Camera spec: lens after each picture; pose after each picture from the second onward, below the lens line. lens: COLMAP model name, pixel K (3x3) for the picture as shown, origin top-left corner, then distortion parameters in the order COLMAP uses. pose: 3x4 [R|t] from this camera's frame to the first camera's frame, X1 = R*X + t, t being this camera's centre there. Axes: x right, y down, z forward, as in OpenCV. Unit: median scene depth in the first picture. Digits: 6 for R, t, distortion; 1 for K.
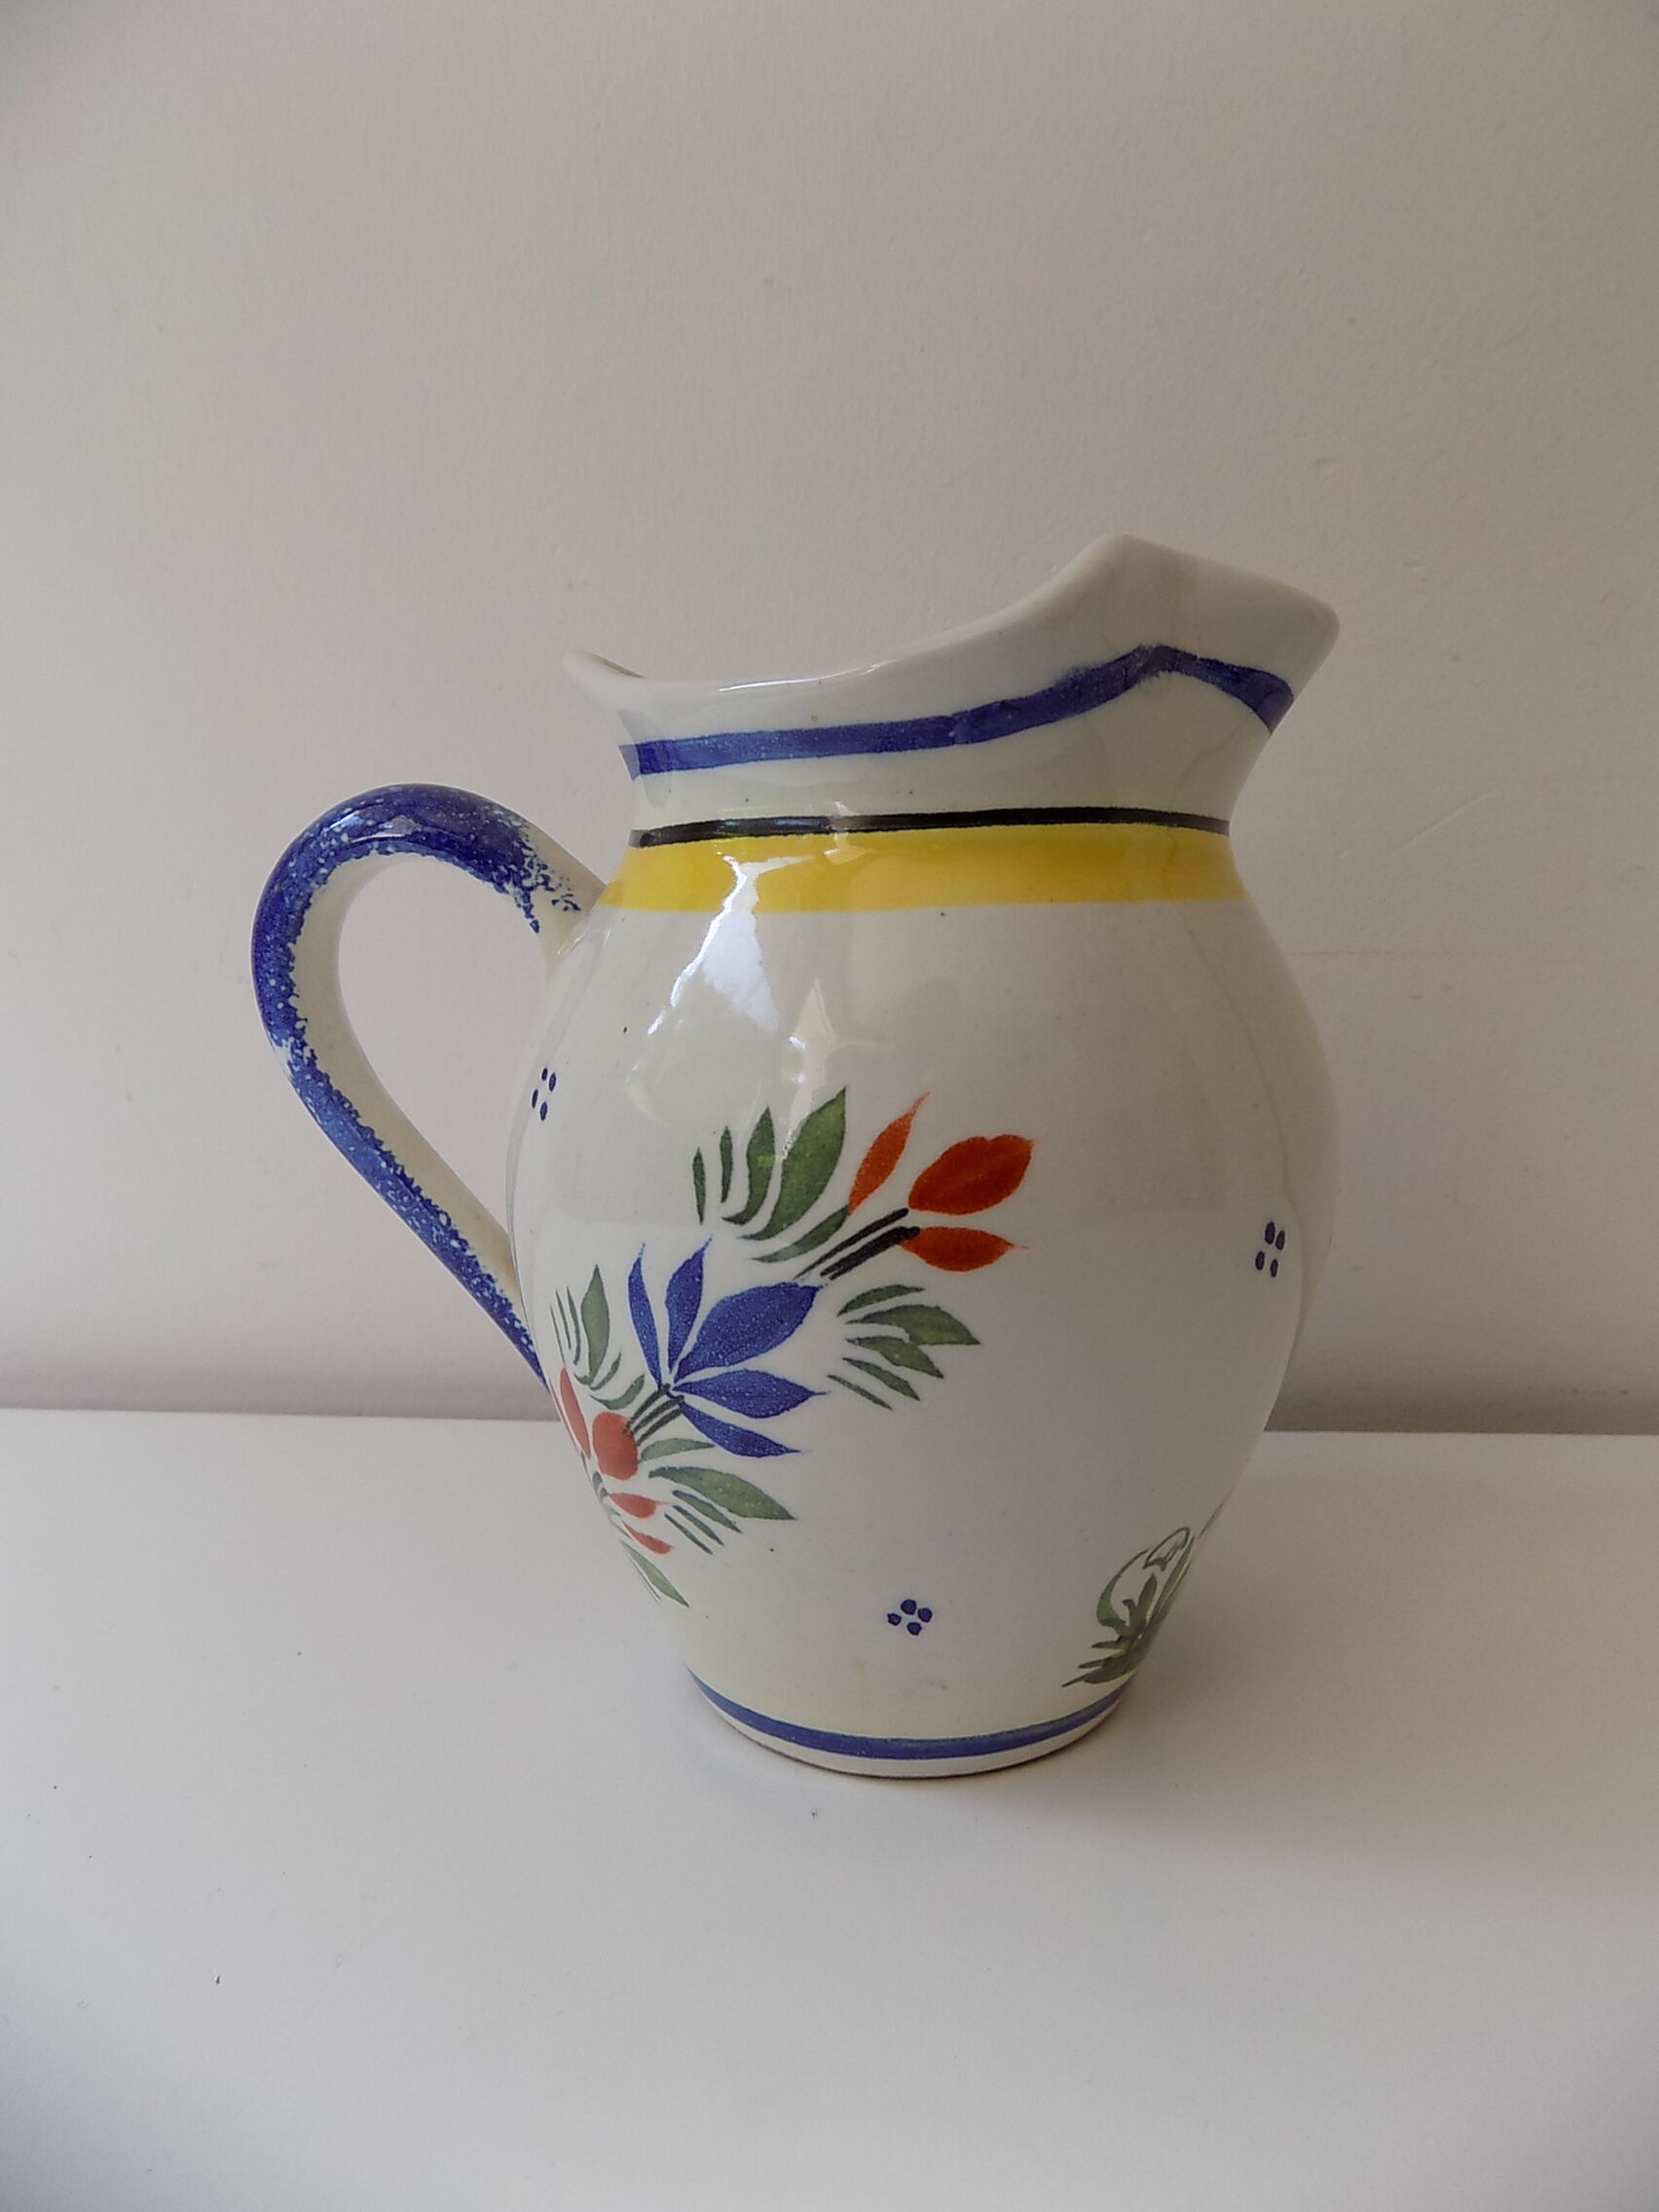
lens RADIAL K [[1497.3, 0, 844.6], [0, 1497.3, 1095.8], [0, 0, 1]] dist [-0.025928, 0.027031]
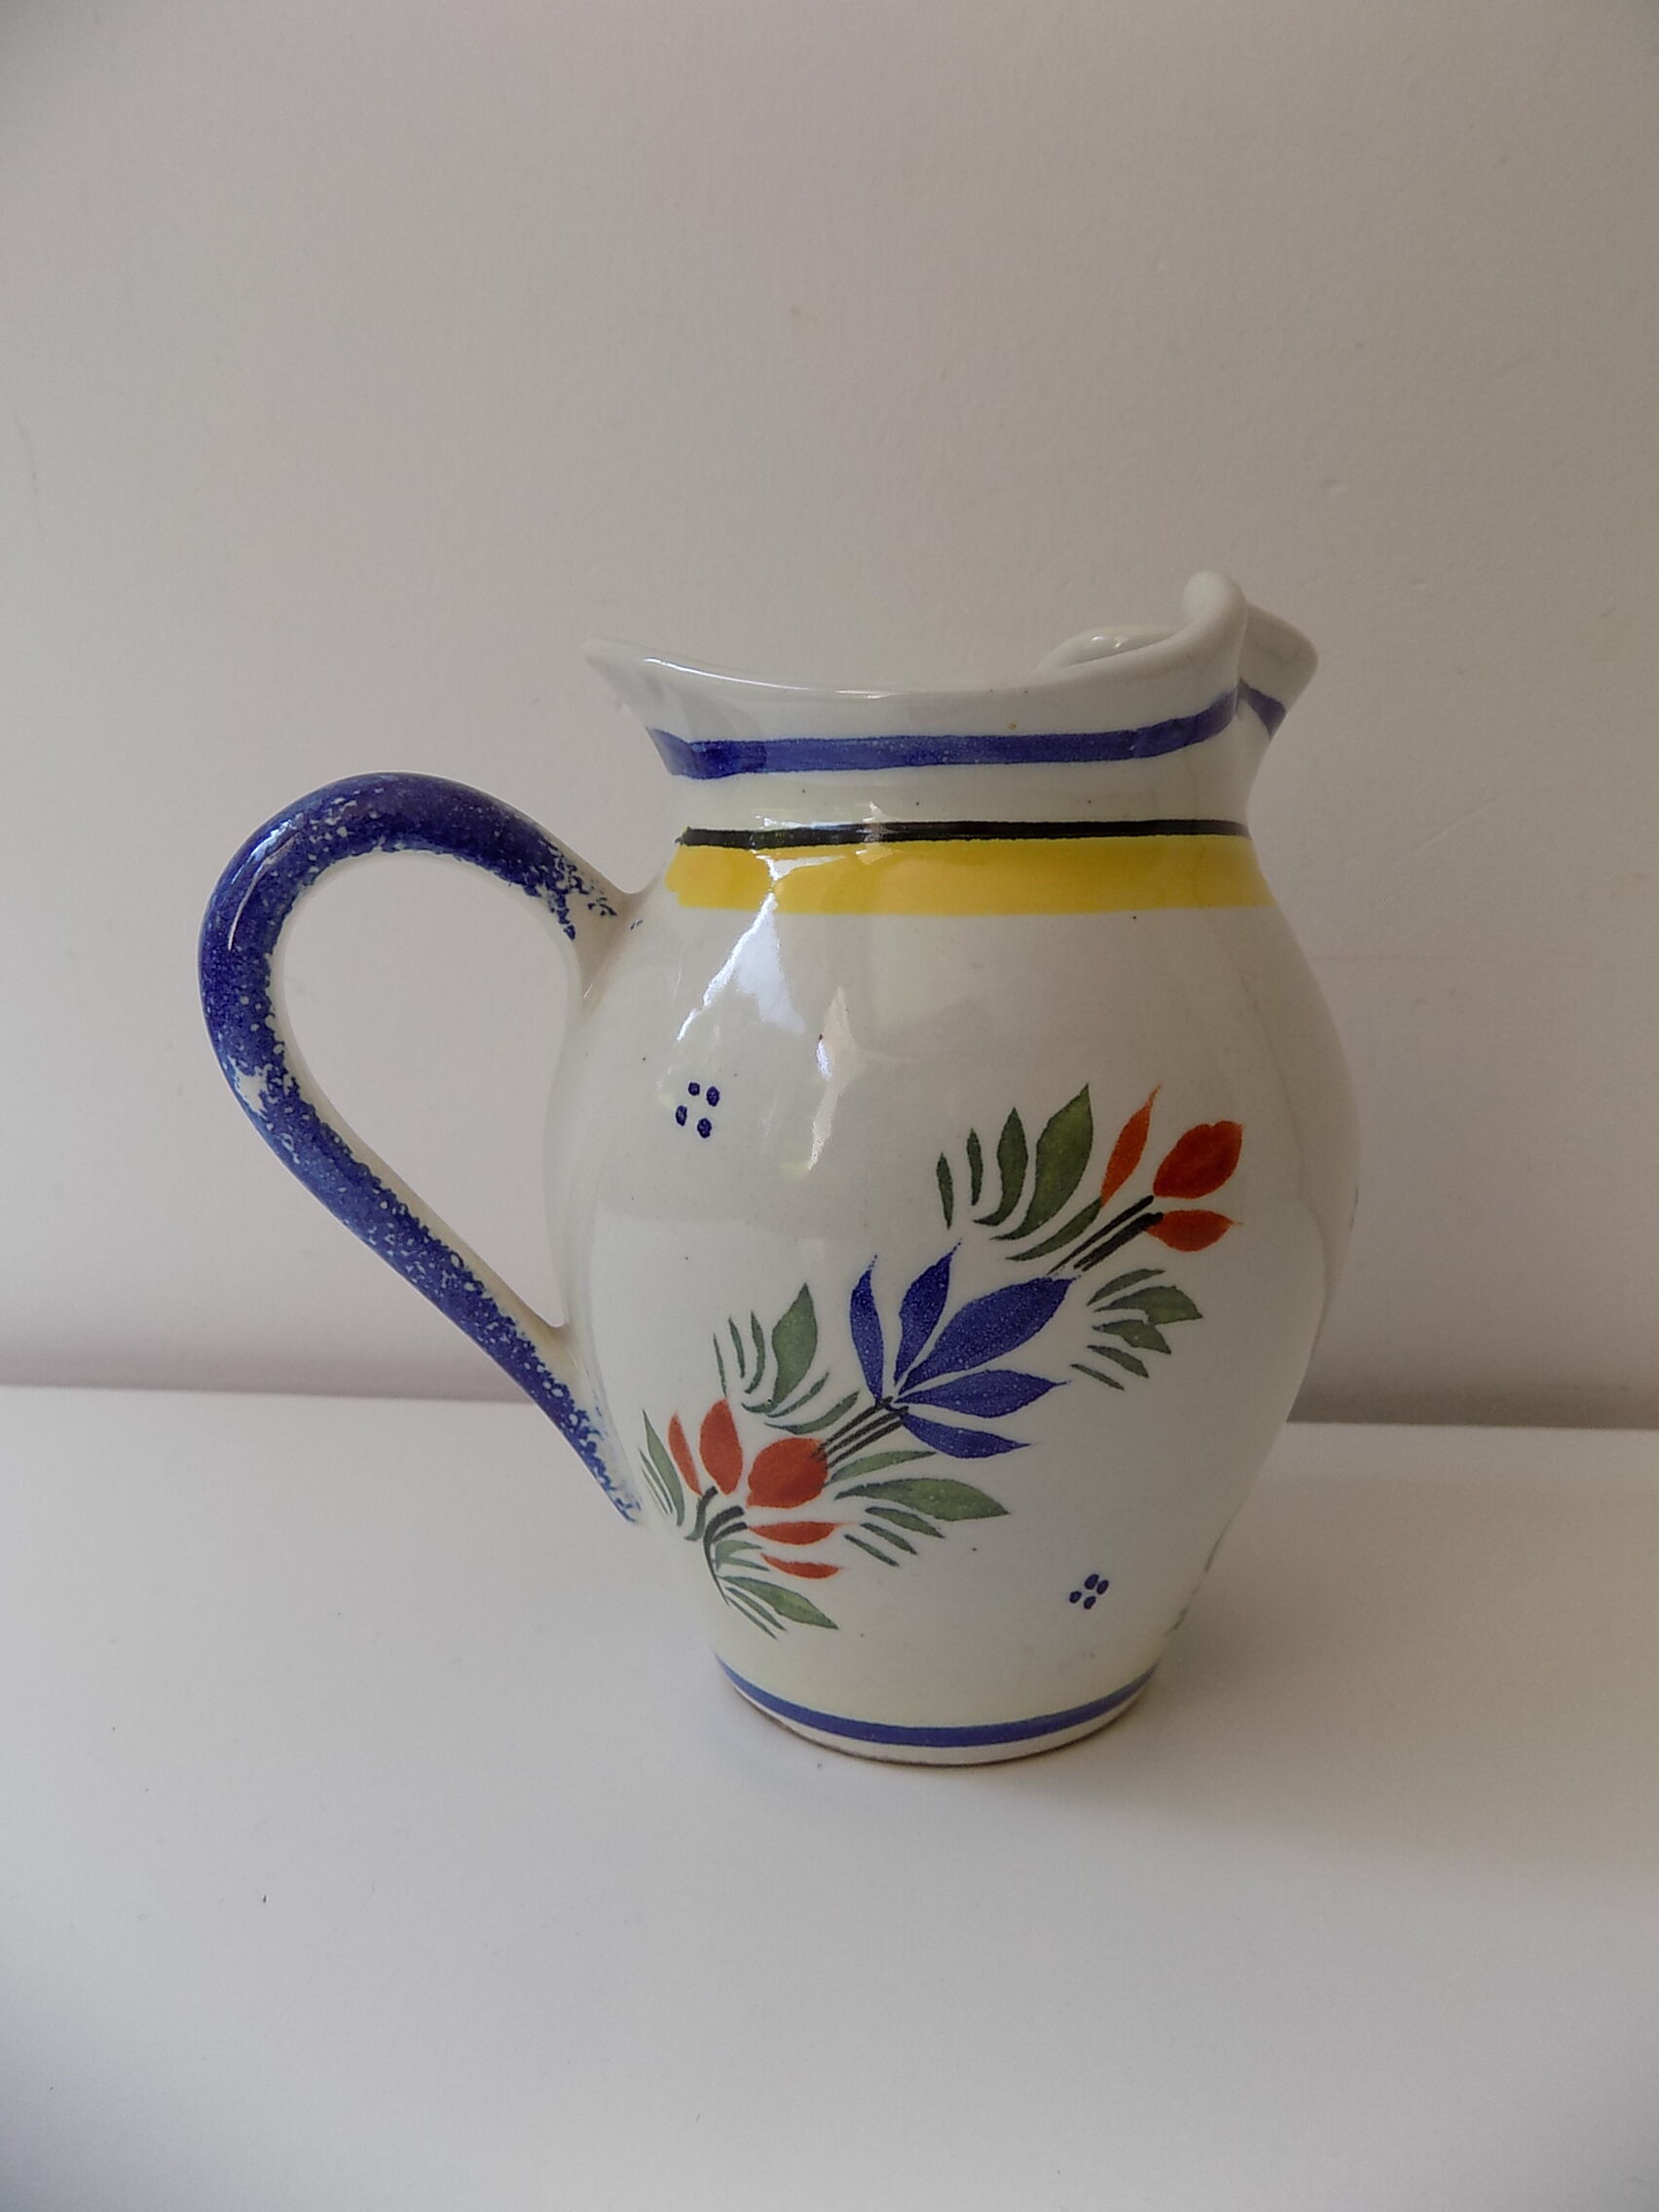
lens RADIAL K [[1497.3, 0, 825.1], [0, 1497.3, 1093.9], [0, 0, 1]] dist [-0.025928, 0.027031]
pose [[0.913709, -0.047298, 0.403607, -0.473354], [0.051340, 0.998681, 0.000809, -0.007274], [-0.403113, 0.019982, 0.914932, 0.102551]]
